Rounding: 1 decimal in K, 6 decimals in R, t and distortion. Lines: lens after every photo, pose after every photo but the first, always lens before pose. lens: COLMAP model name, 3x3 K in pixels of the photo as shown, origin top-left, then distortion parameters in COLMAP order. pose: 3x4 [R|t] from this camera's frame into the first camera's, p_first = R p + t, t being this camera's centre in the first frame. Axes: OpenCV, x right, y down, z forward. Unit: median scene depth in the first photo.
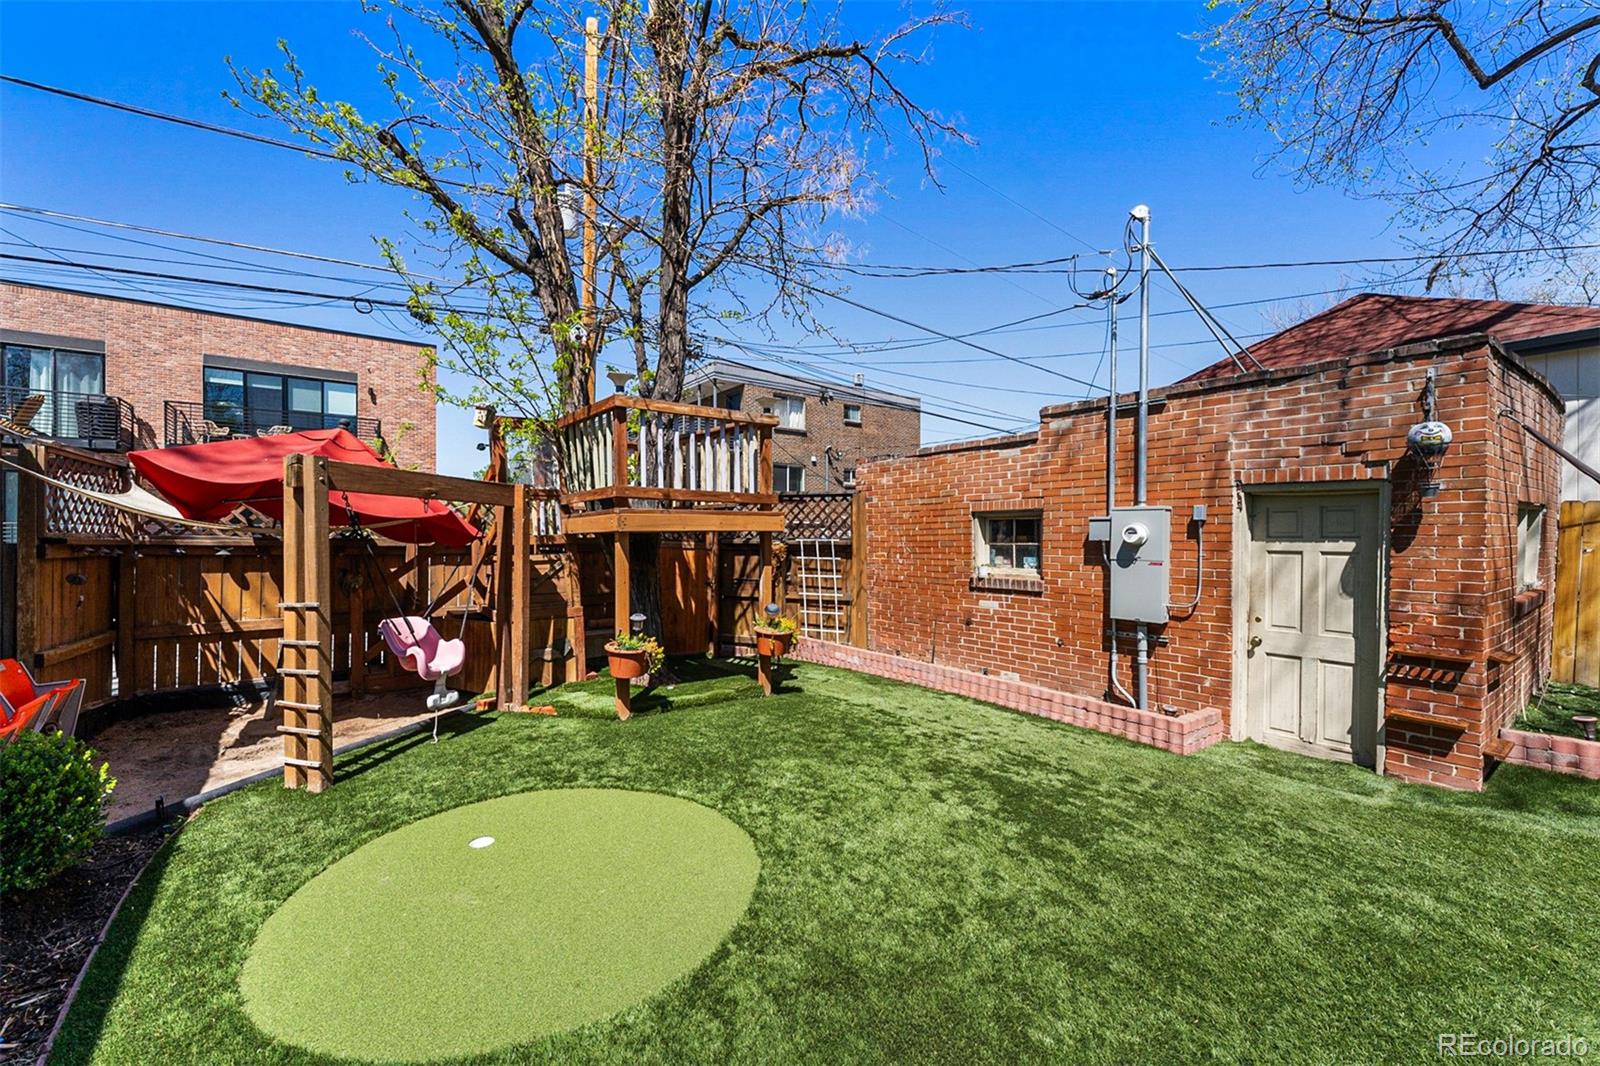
lens RADIAL K [[644.3, 0, 804.4], [0, 644.3, 535.2], [0, 0, 1]] dist [0.000364, 0.000061]
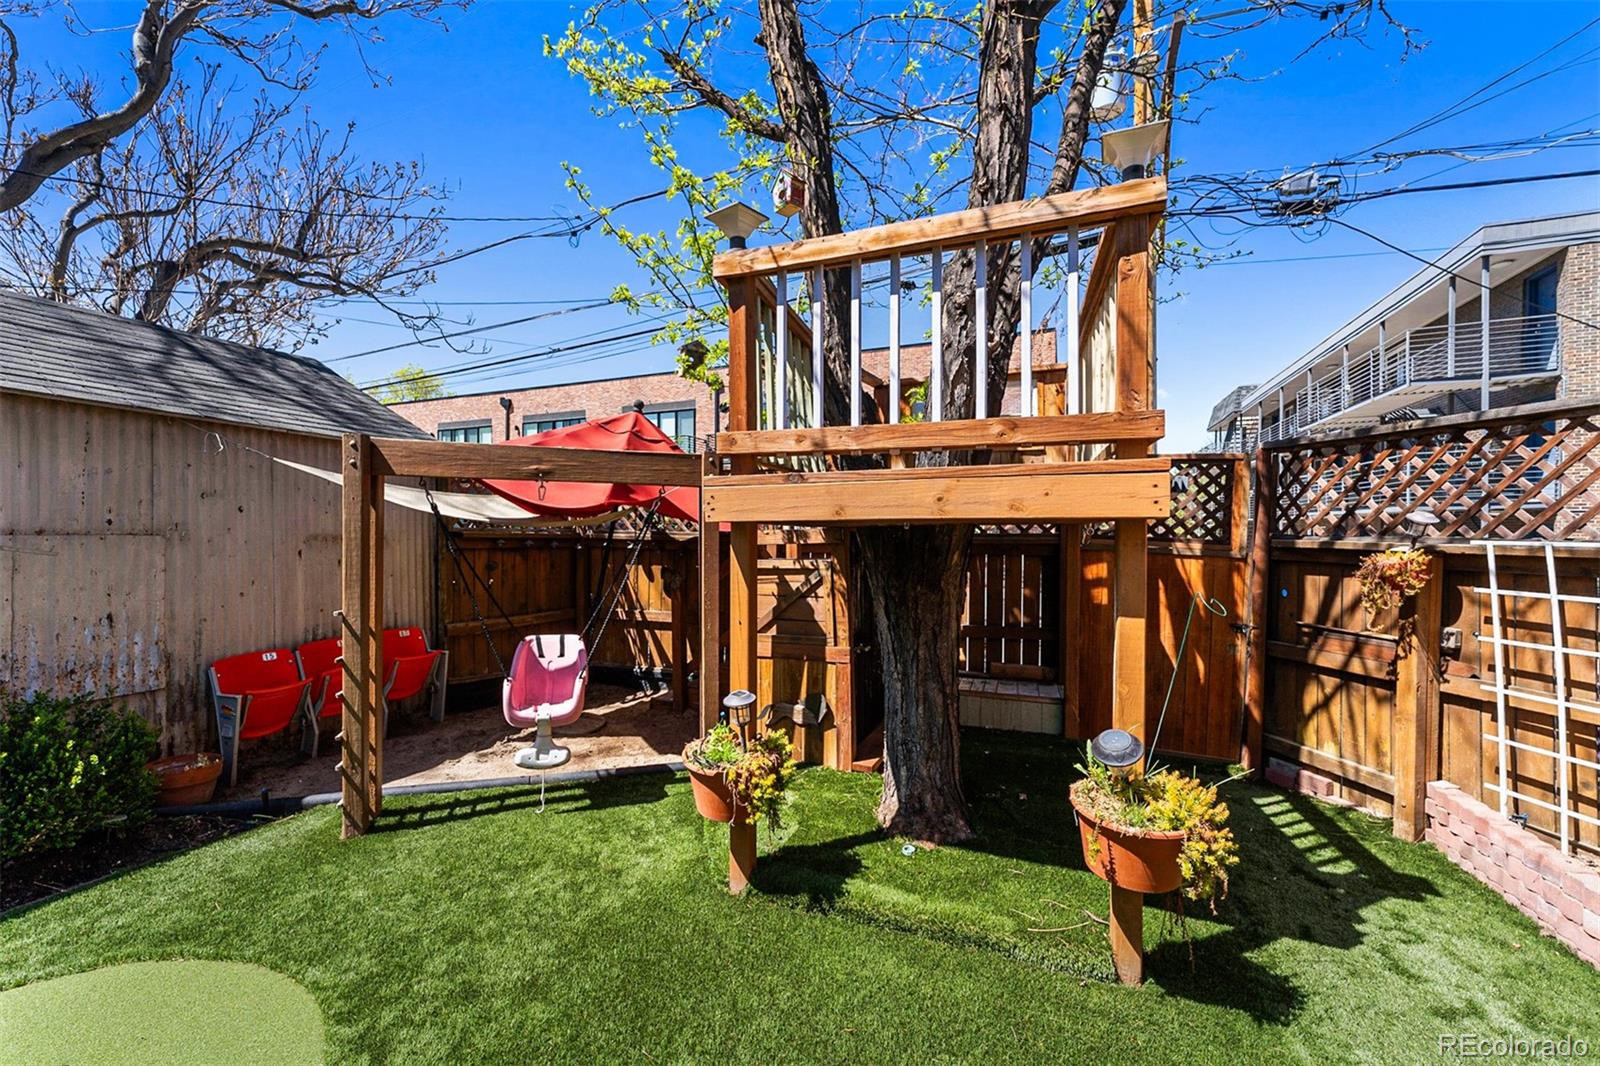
lens RADIAL K [[643.5, 0, 792.2], [0, 643.5, 529.2], [0, 0, 1]] dist [-0.007217, 0.000175]
pose [[0.507679, -0.001985, -0.861544, 0.150677], [-0.001985, 0.999992, -0.003473, 0.001685], [0.861544, 0.003474, 0.507671, 0.653969]]
